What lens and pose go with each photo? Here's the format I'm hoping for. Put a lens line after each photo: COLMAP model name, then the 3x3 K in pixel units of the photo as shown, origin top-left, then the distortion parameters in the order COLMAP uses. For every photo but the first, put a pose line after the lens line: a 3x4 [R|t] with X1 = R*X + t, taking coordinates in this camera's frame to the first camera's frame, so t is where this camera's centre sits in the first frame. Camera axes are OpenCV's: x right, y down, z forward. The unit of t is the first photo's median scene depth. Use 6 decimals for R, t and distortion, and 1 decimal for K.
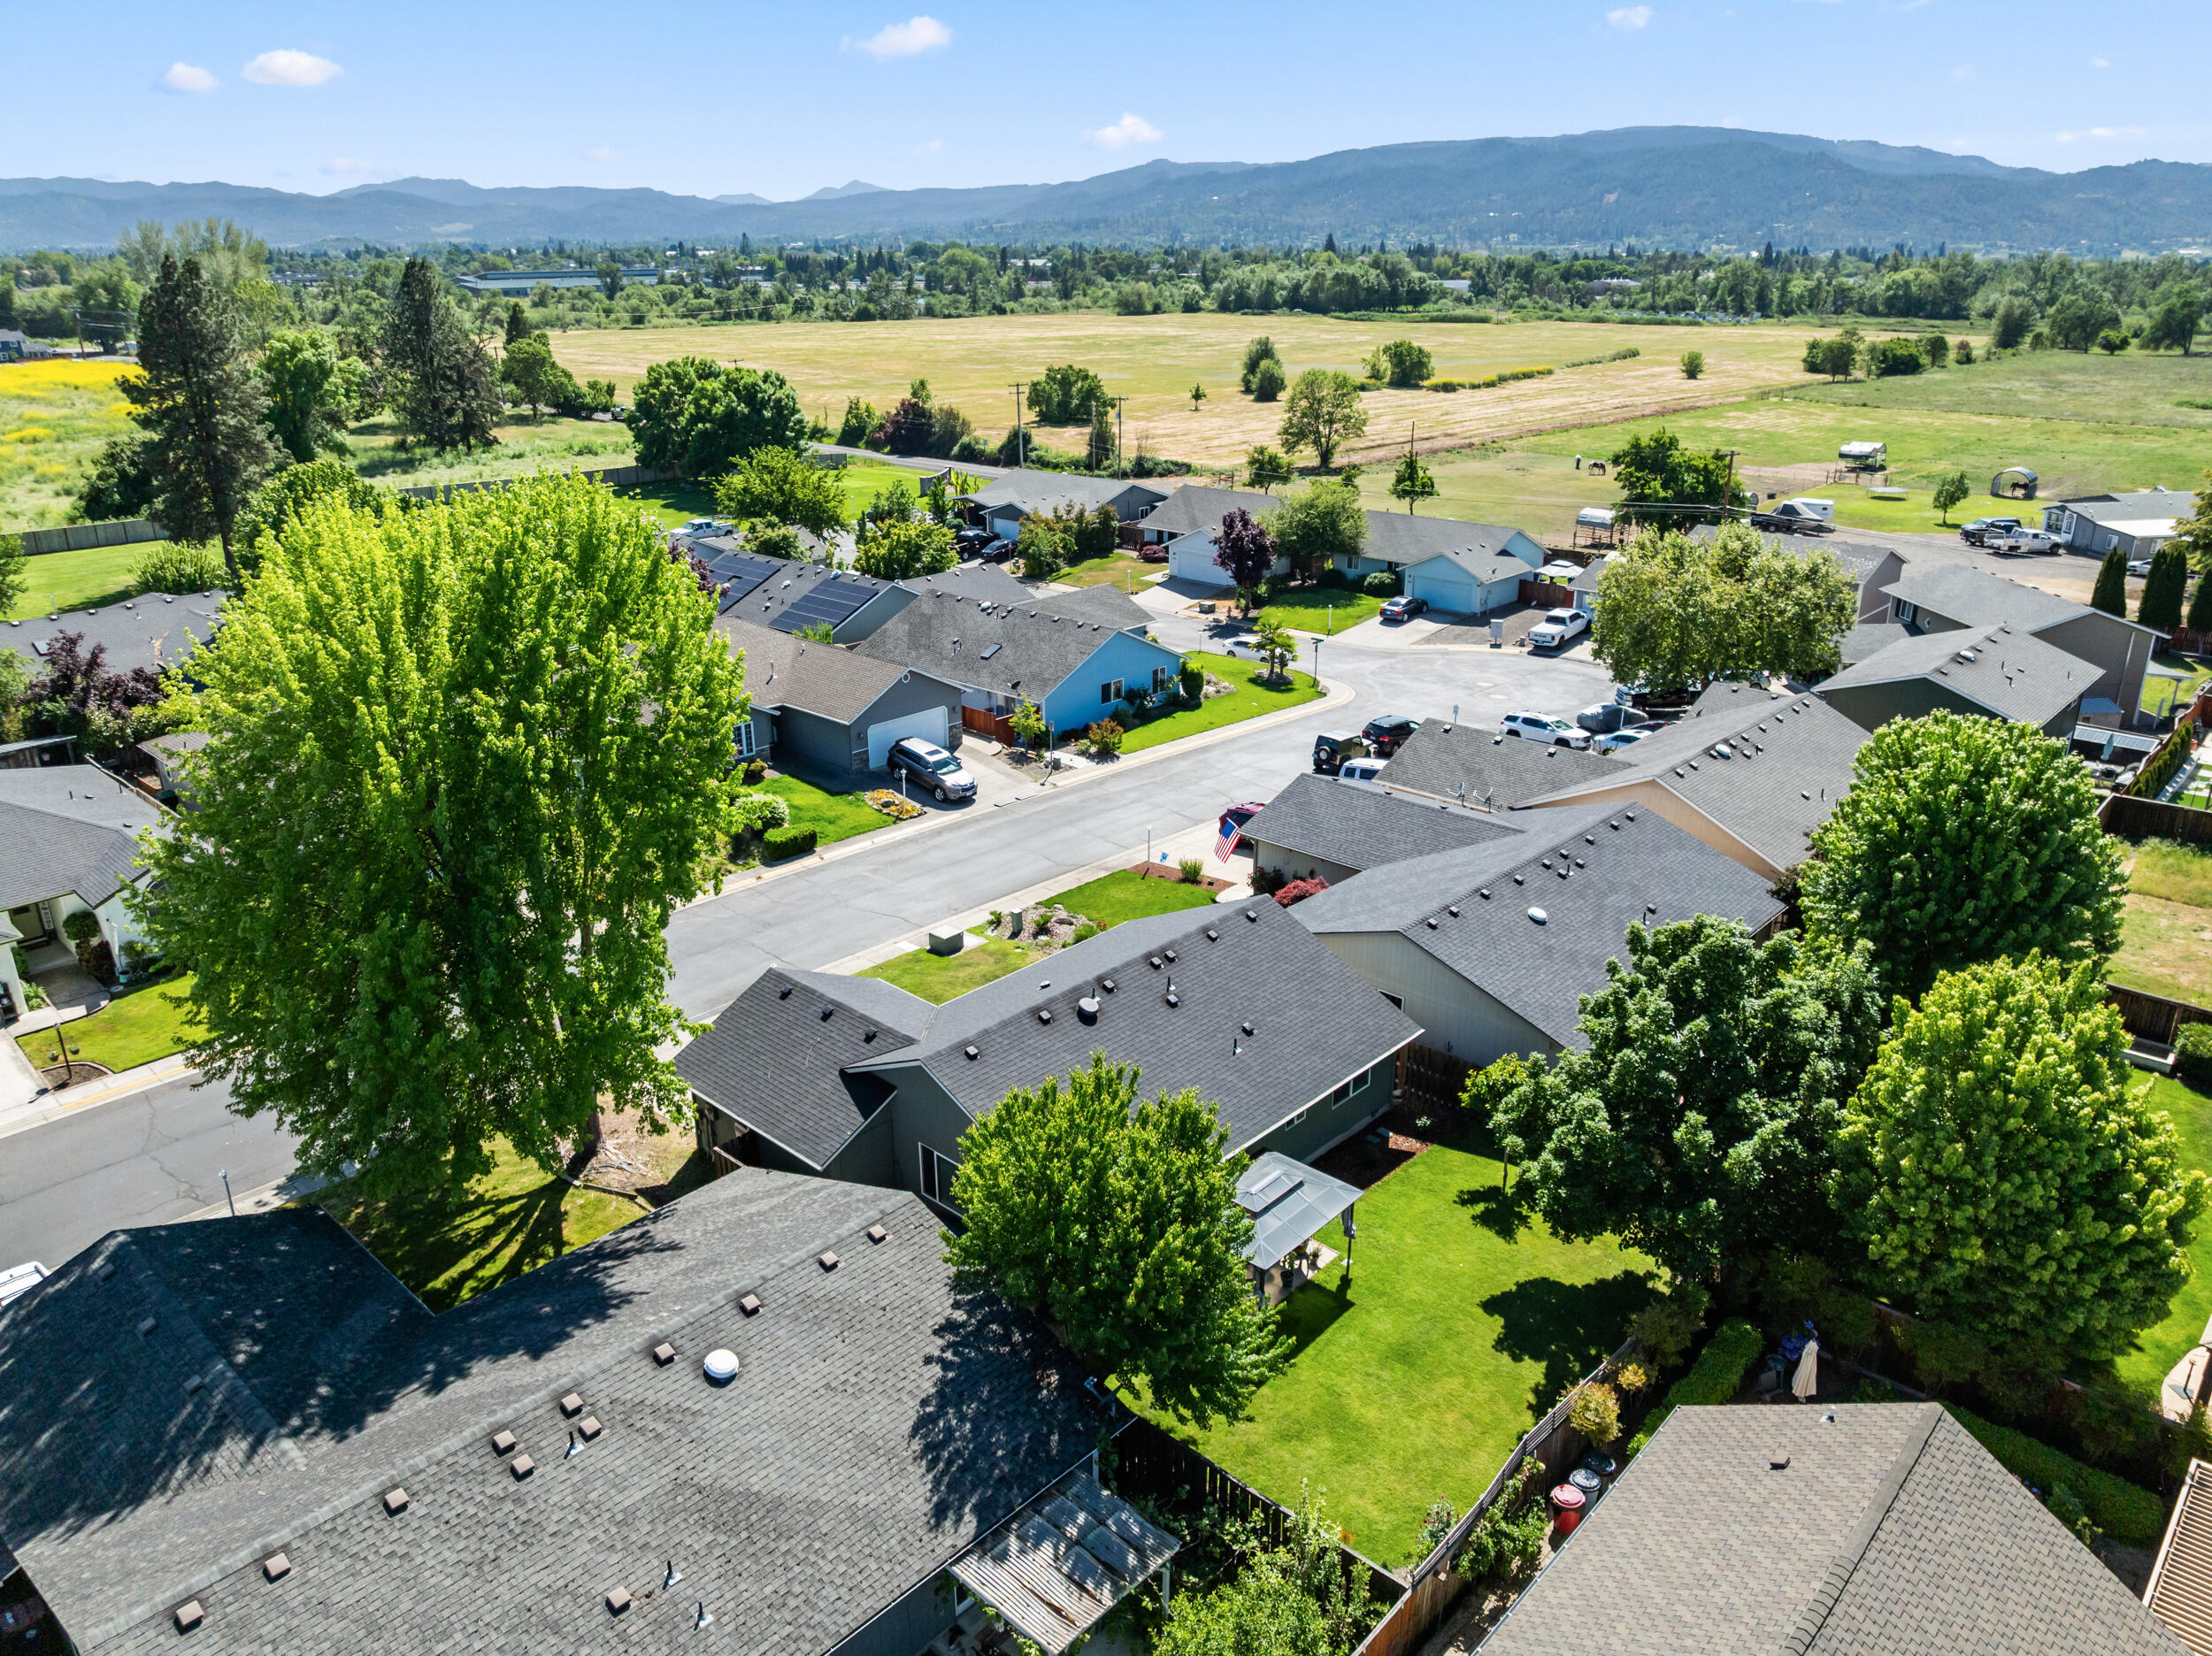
lens RADIAL K [[1552.1, 0, 1113.6], [0, 1552.1, 833.4], [0, 0, 1]] dist [-0.038213, -0.001296]
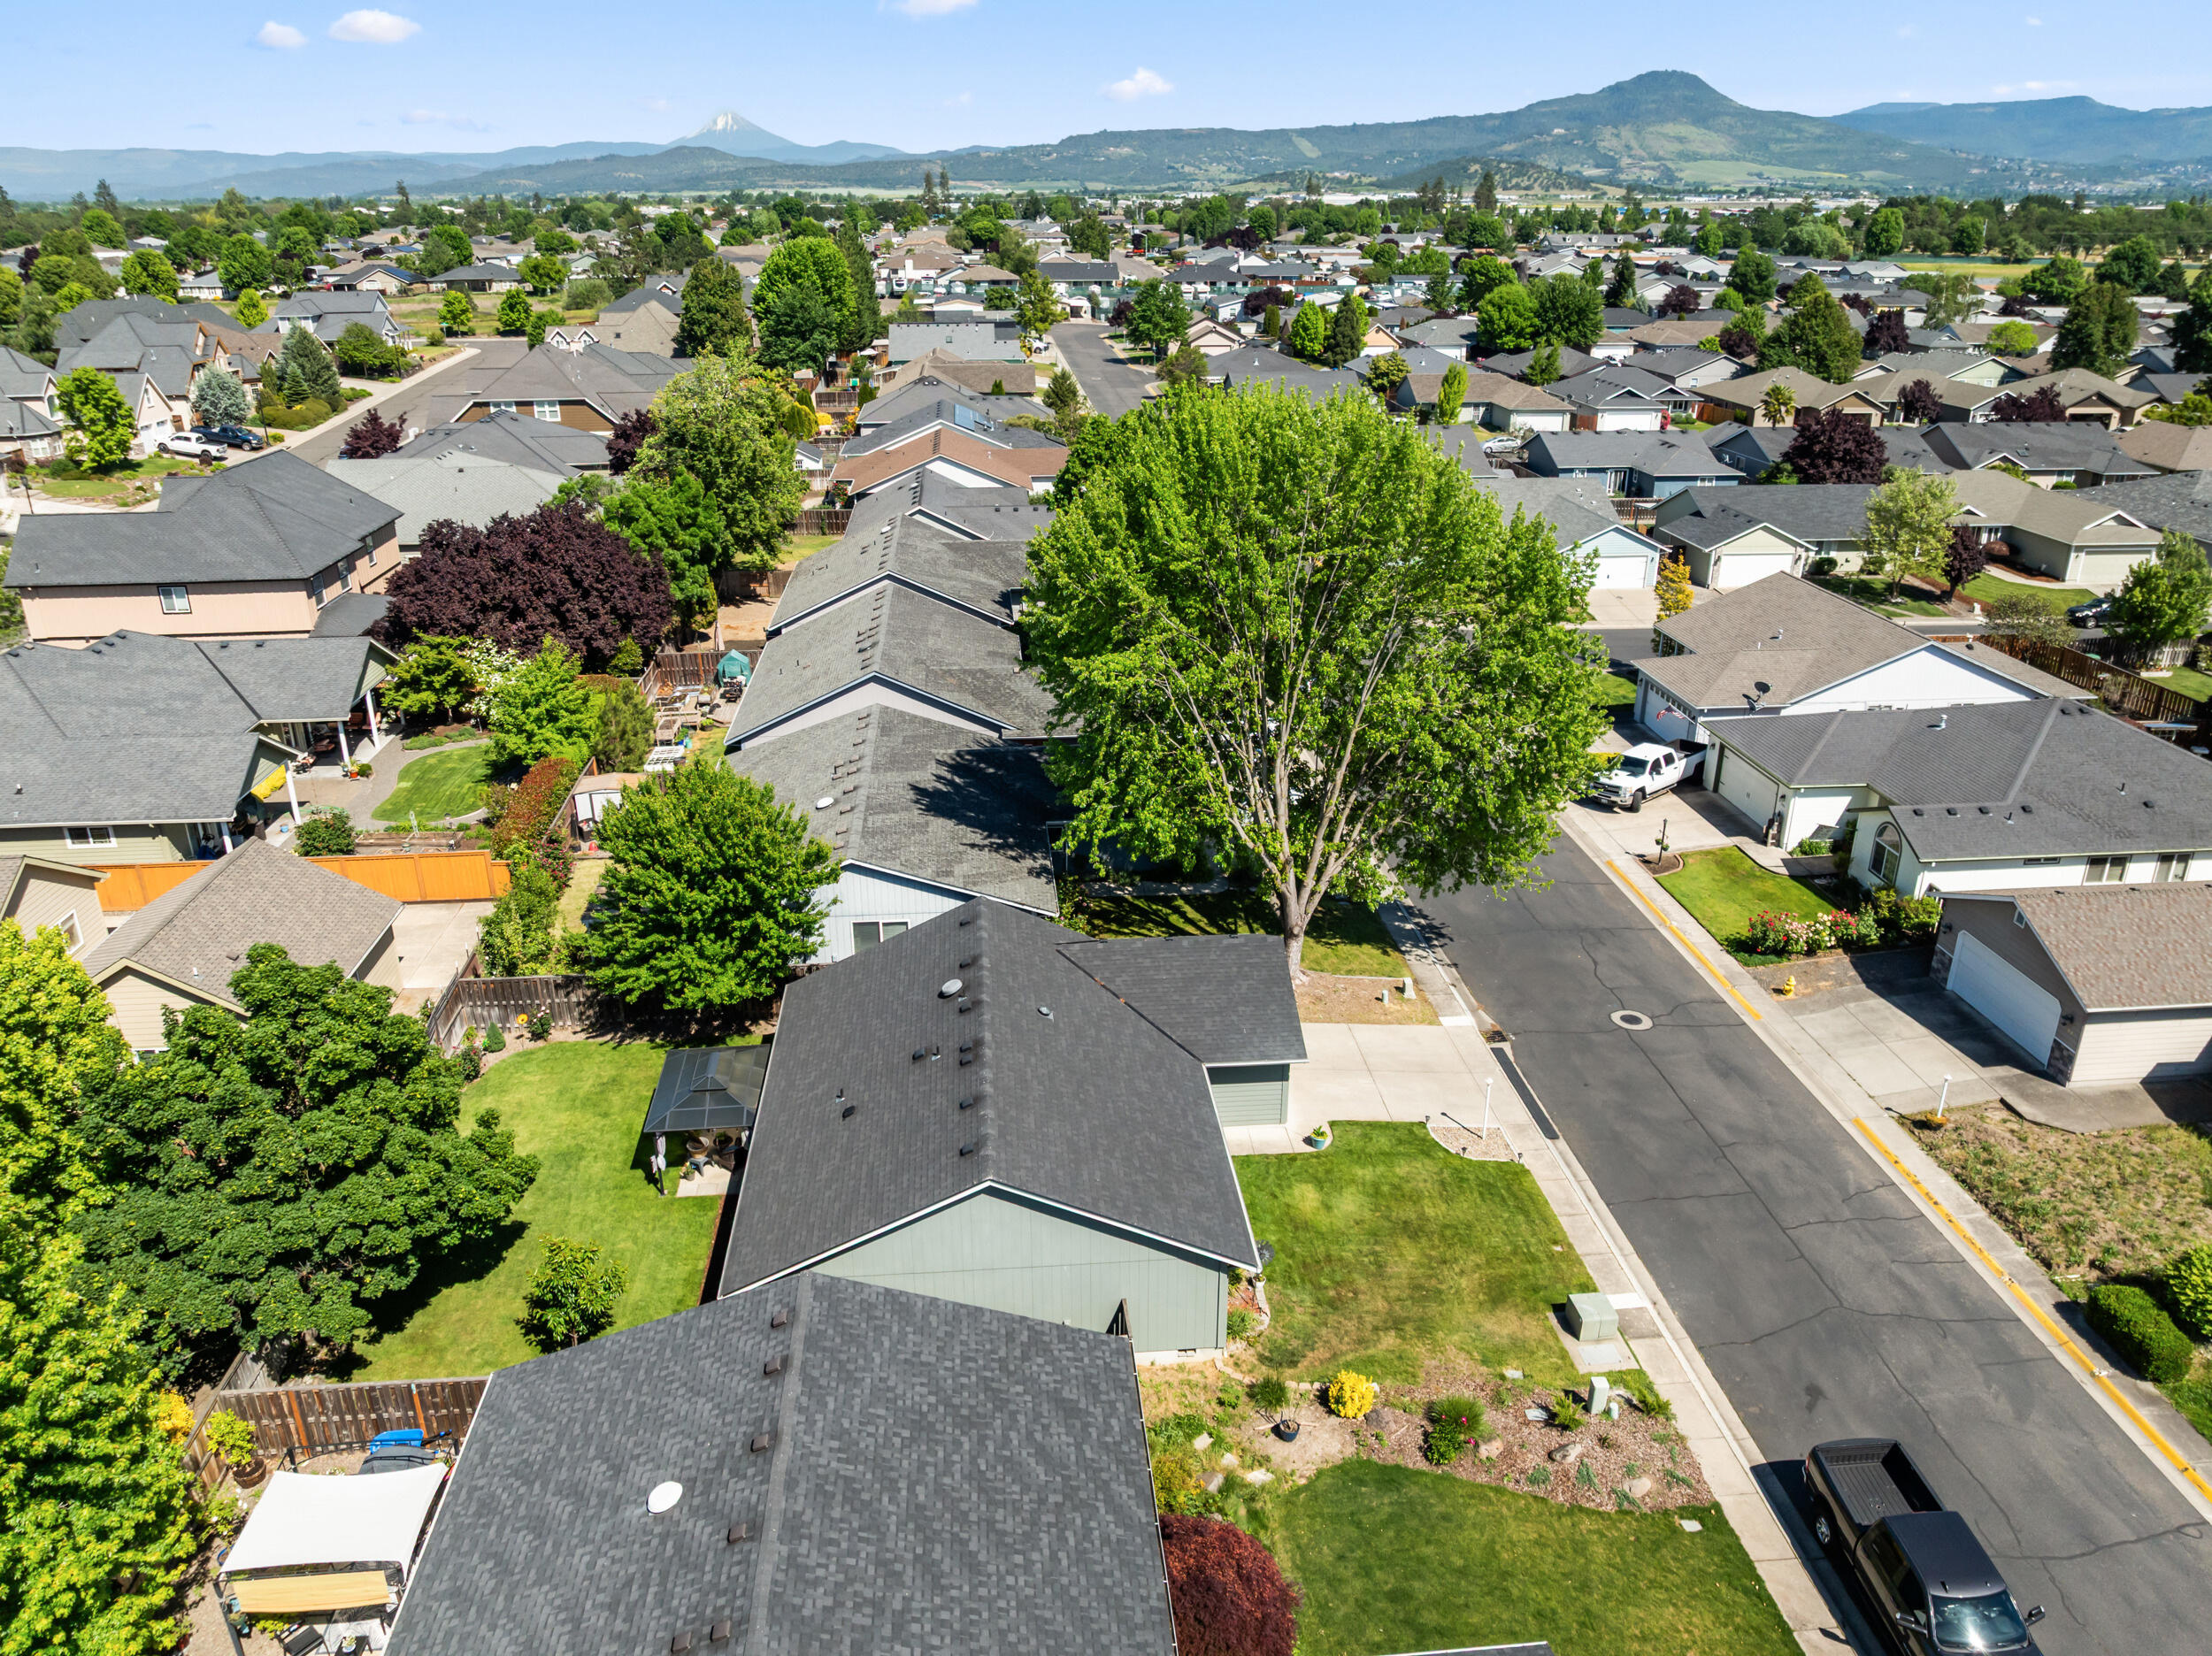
lens RADIAL K [[1554.2, 0, 1114.0], [0, 1554.2, 832.0], [0, 0, 1]] dist [-0.046117, 0.014200]
pose [[-0.671627, 0.282589, -0.684880, 0.199835], [-0.261127, 0.774796, 0.575763, -0.198963], [0.693347, 0.565539, -0.446582, 0.520761]]
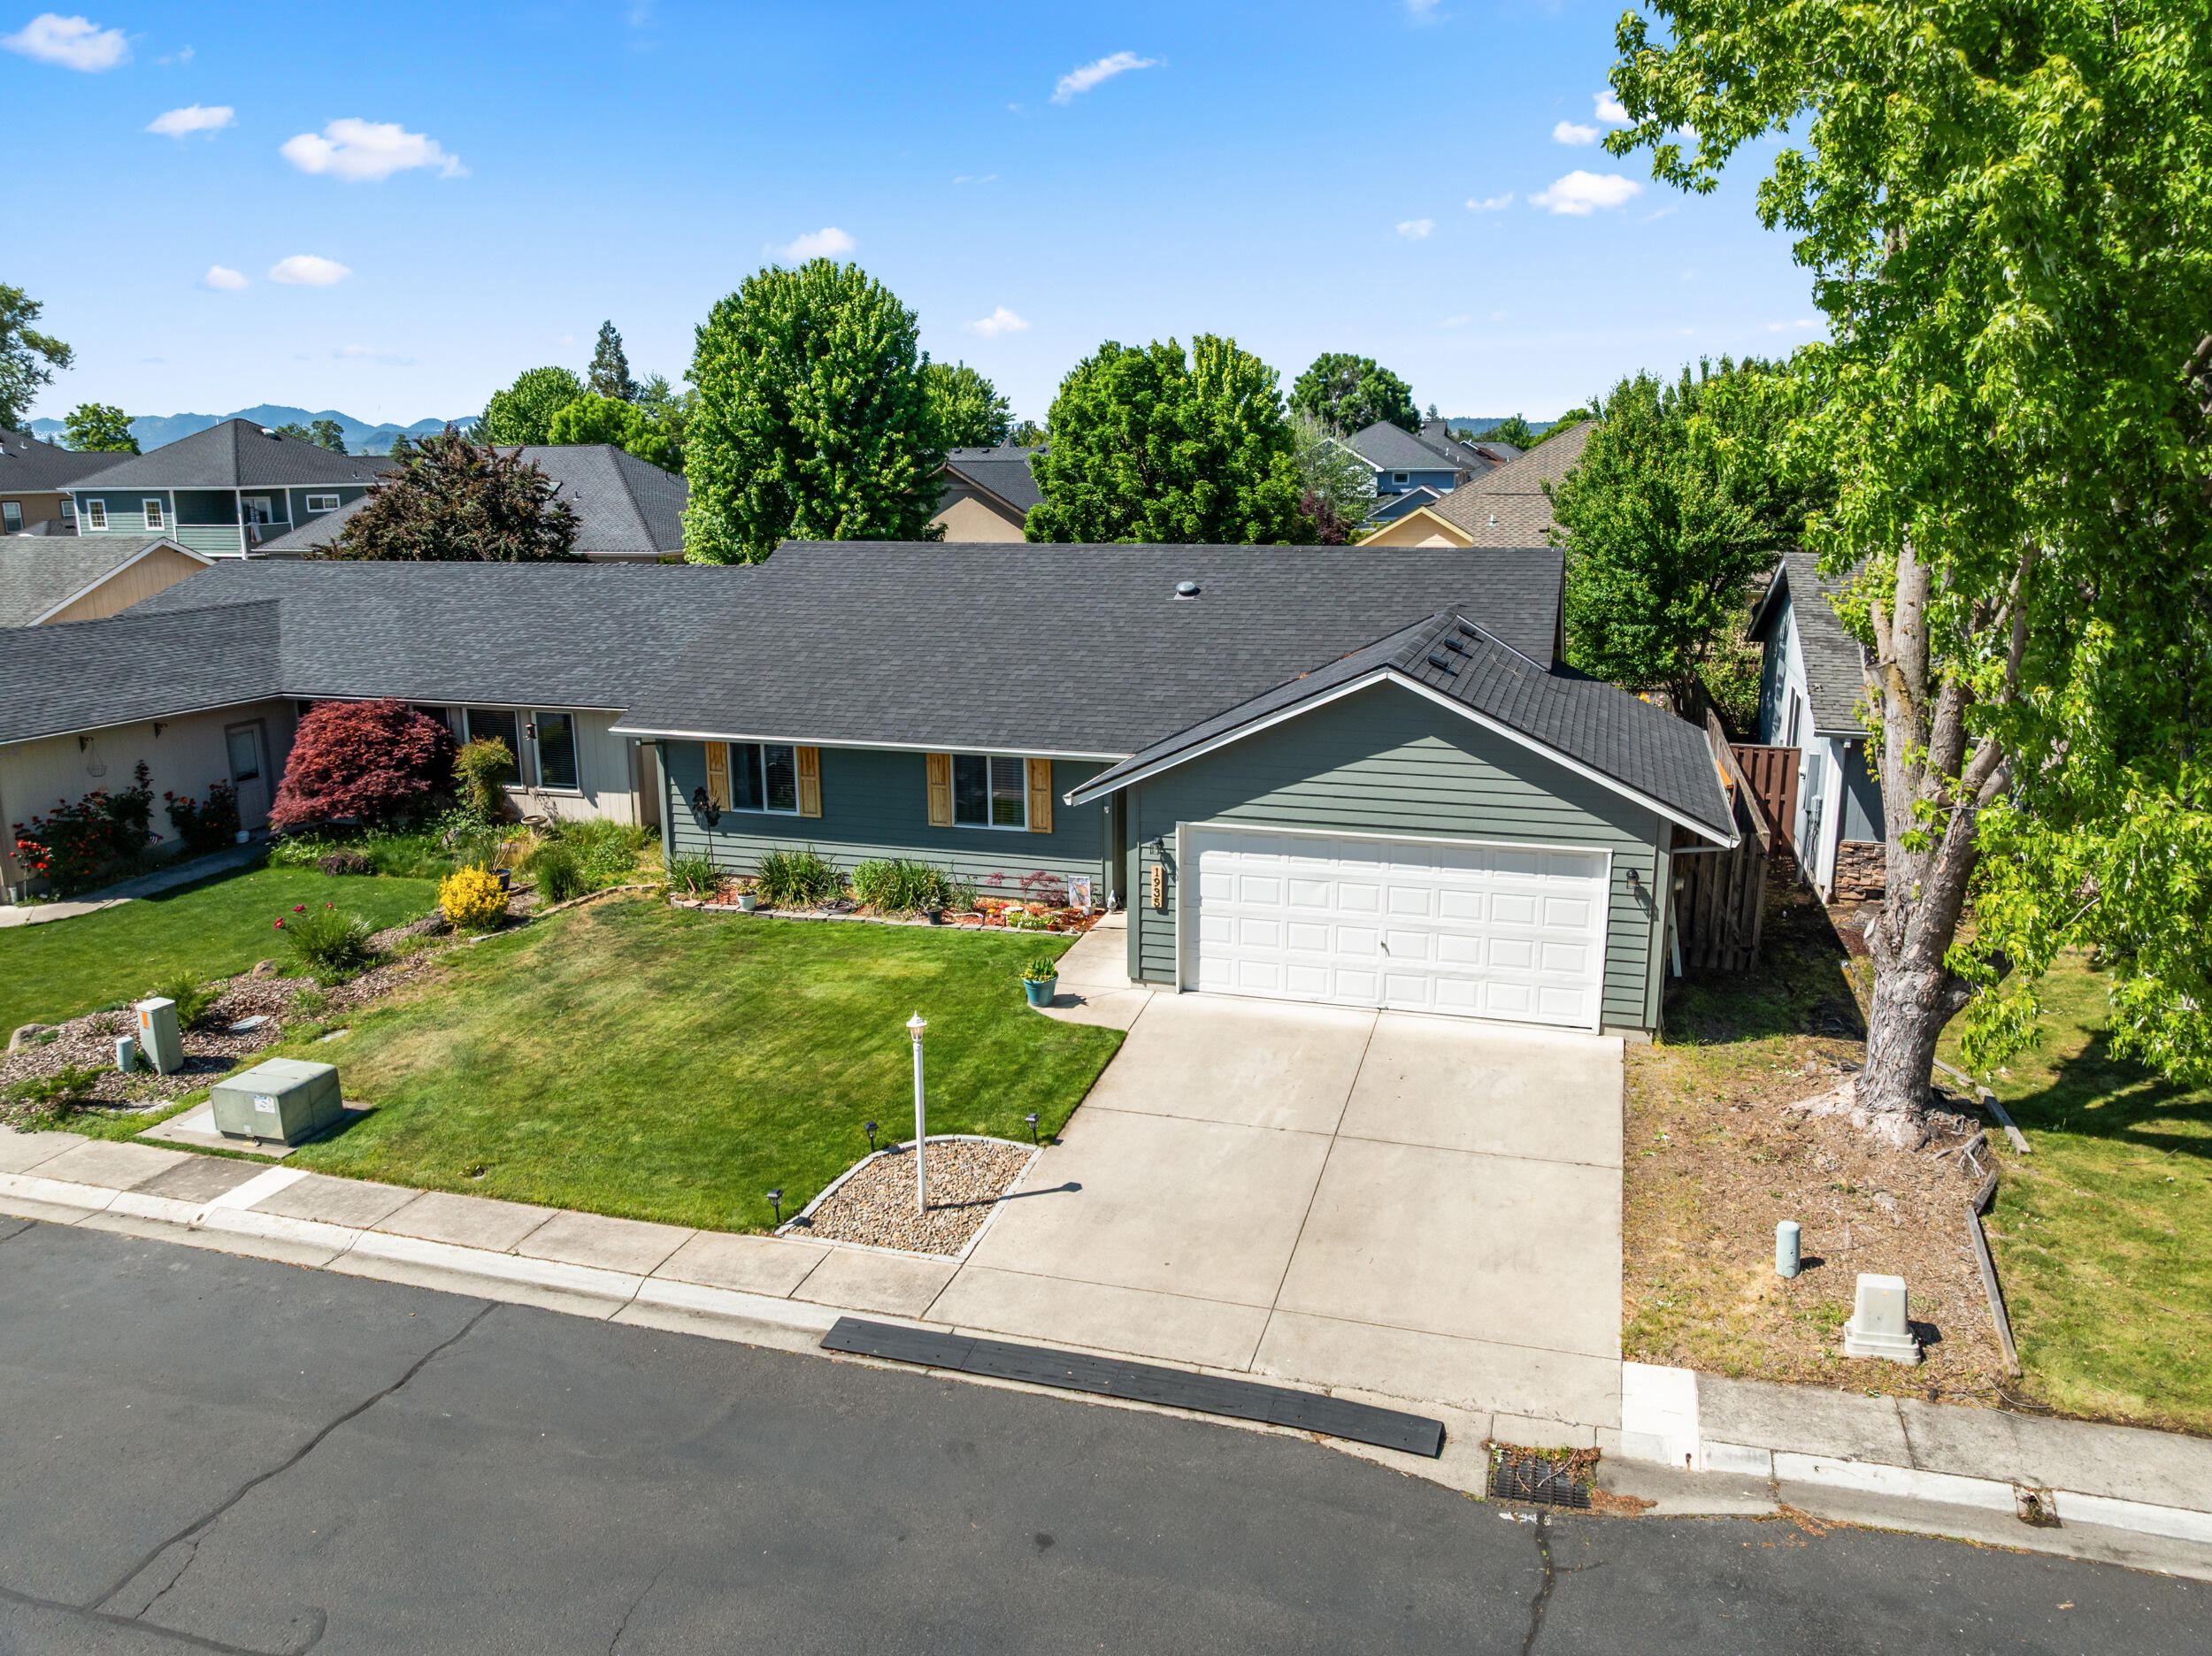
lens RADIAL K [[1558.9, 0, 1112.3], [0, 1558.9, 831.0], [0, 0, 1]] dist [-0.038416, -0.001243]
pose [[-0.425492, -0.201639, 0.882212, -0.215405], [0.325253, 0.875646, 0.357008, -0.015405], [-0.844492, 0.438846, -0.306997, 0.469442]]
